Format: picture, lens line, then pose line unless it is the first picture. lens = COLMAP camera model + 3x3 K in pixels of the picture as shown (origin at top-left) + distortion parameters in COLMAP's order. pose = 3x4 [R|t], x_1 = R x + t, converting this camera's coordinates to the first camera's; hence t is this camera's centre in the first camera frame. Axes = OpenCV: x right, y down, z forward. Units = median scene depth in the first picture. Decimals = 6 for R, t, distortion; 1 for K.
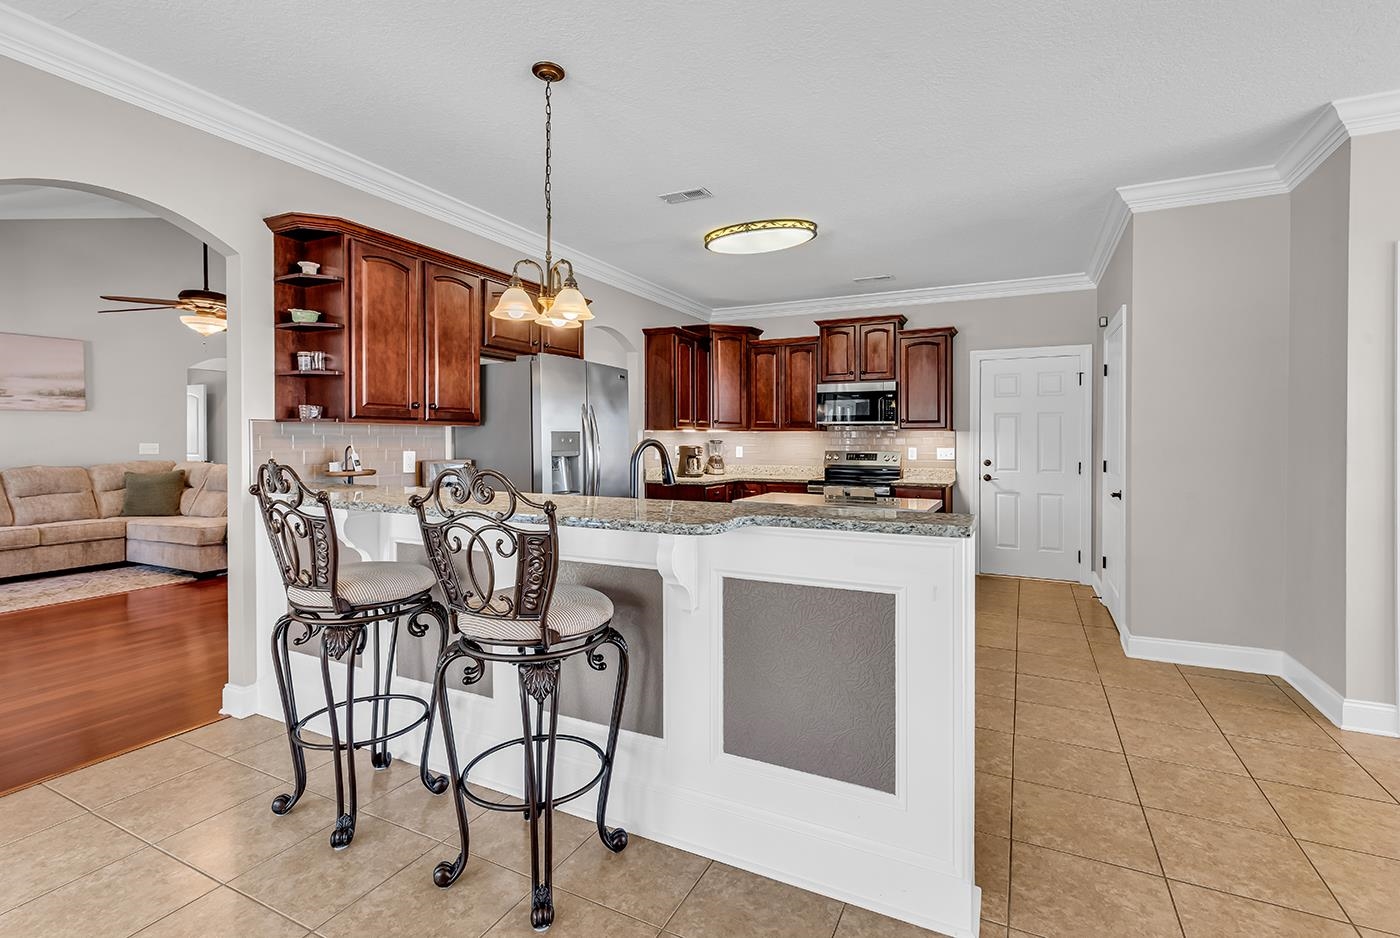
lens RADIAL K [[609.4, 0, 740.8], [0, 609.4, 444.6], [0, 0, 1]] dist [0.002748, 0.000688]
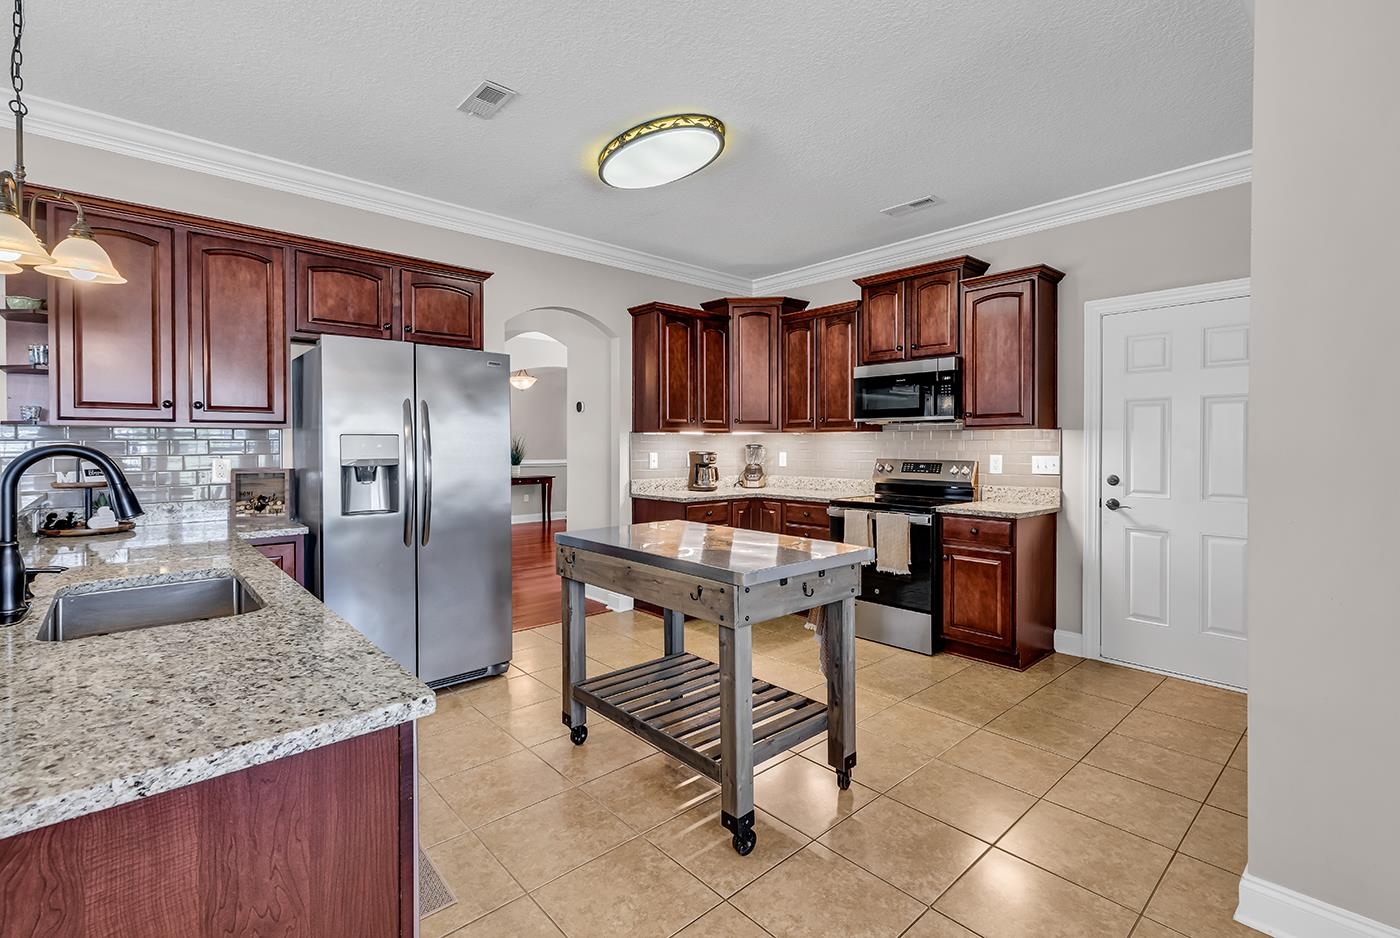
lens RADIAL K [[641.3, 0, 716.0], [0, 641.3, 450.5], [0, 0, 1]] dist [0.003055, 0.000745]
pose [[0.931815, 0.001357, -0.362932, 0.334553], [-0.000573, 0.999997, 0.002267, -0.002071], [0.362934, -0.001905, 0.931813, 0.310103]]
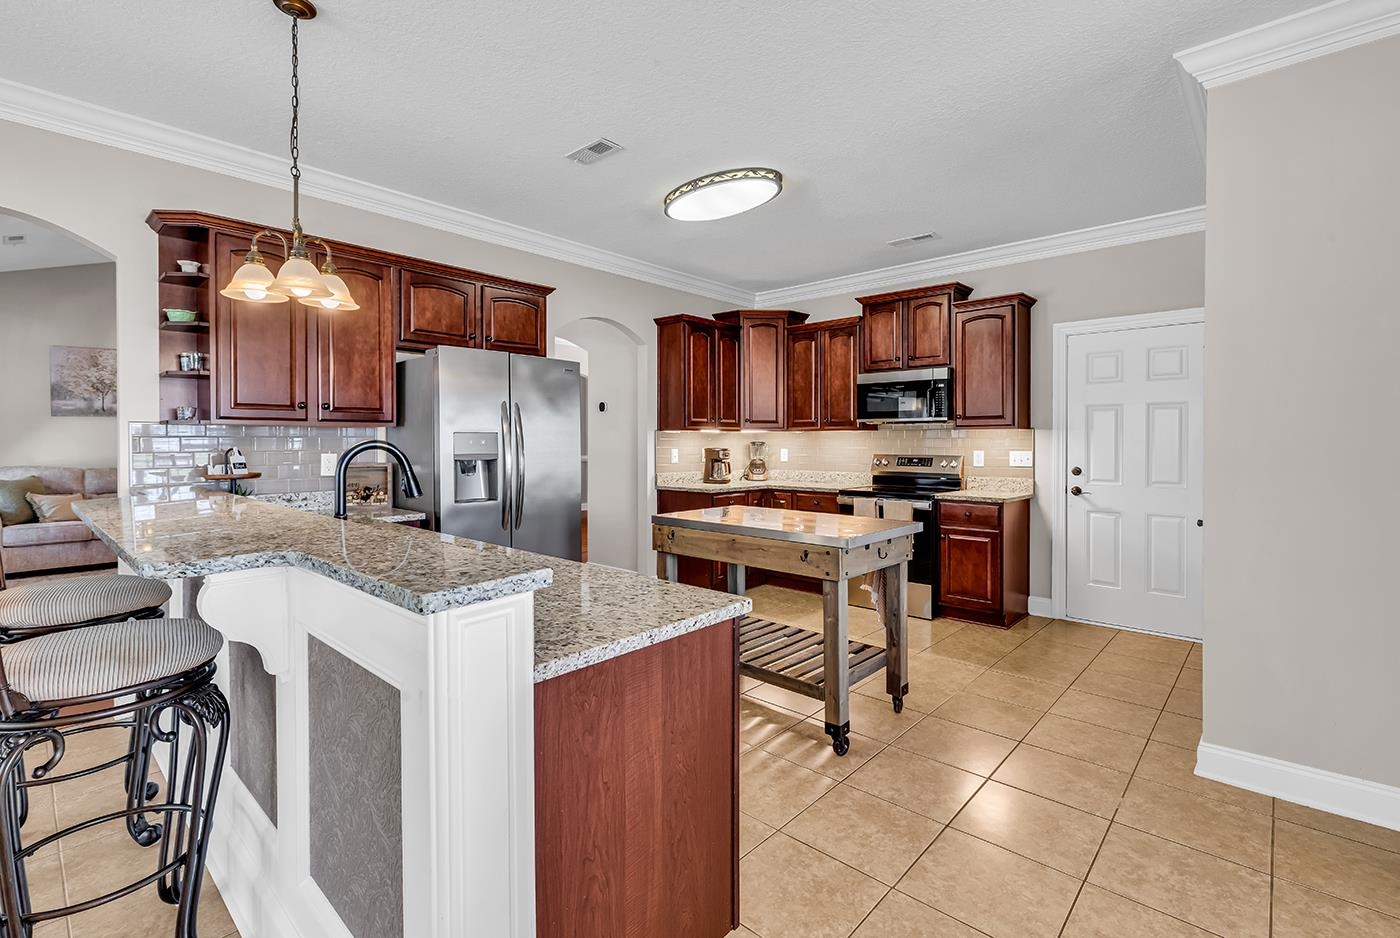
lens RADIAL K [[633.8, 0, 724.0], [0, 633.8, 446.2], [0, 0, 1]] dist [0.001672, -0.000068]
pose [[0.961984, 0.000630, -0.273107, 0.251083], [-0.000730, 1.000000, -0.000266, -0.000647], [0.273106, 0.000455, 0.961984, 0.159566]]
